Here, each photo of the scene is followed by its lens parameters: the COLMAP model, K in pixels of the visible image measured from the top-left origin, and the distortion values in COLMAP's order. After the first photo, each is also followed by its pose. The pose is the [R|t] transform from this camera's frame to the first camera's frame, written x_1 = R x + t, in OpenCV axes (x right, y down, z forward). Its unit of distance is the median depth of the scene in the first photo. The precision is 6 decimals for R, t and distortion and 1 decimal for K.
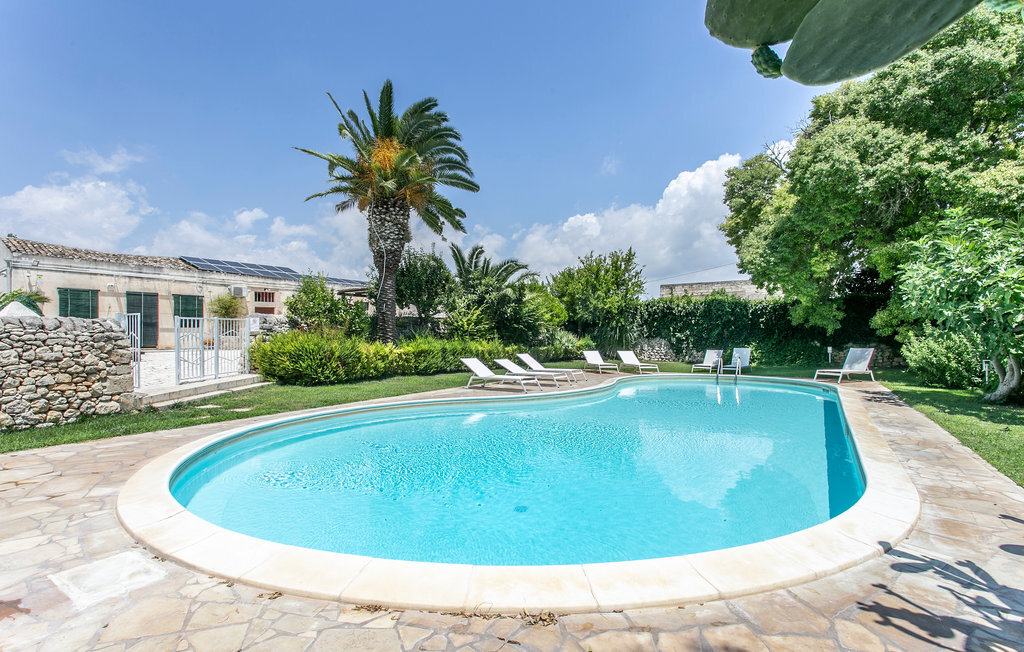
lens RADIAL K [[497.5, 0, 513.5], [0, 497.5, 338.0], [0, 0, 1]] dist [0.003312, 0.000485]
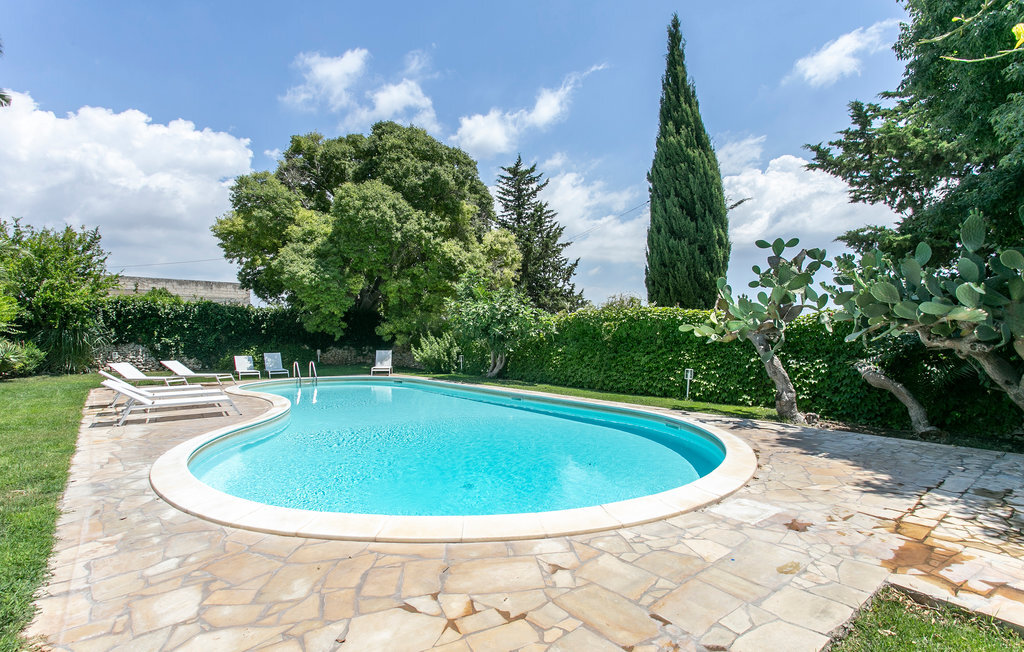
lens RADIAL K [[497.5, 0, 513.5], [0, 497.5, 338.0], [0, 0, 1]] dist [0.003312, 0.000485]
pose [[0.278234, -0.001427, 0.960512, -0.520618], [0.003355, 0.999994, 0.000514, -0.012981], [-0.960507, 0.003080, 0.278238, 0.263130]]
